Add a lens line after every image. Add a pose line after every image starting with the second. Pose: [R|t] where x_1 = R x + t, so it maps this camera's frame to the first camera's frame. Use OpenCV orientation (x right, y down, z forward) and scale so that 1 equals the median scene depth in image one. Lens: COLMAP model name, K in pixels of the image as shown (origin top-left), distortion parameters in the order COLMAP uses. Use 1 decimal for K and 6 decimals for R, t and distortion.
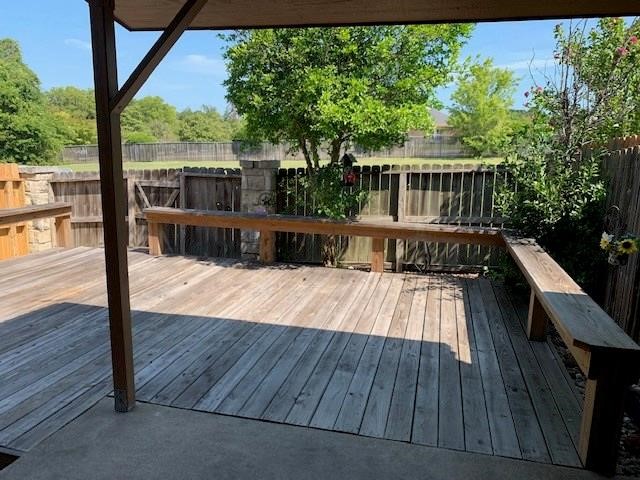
lens RADIAL K [[488.8, 0, 316.9], [0, 488.8, 235.6], [0, 0, 1]] dist [0.062161, -0.074584]
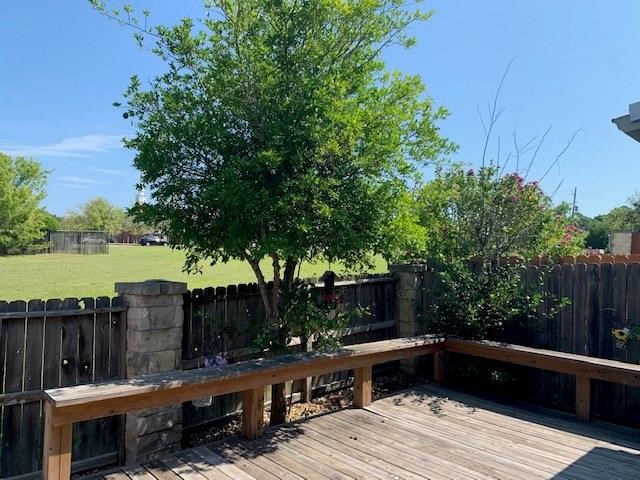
lens RADIAL K [[488.8, 0, 316.9], [0, 488.8, 235.6], [0, 0, 1]] dist [0.062161, -0.074584]
pose [[0.538874, 0.026253, 0.841977, -0.729911], [0.130444, 0.984857, -0.114193, -0.145969], [-0.832226, 0.171367, 0.527289, 0.600032]]
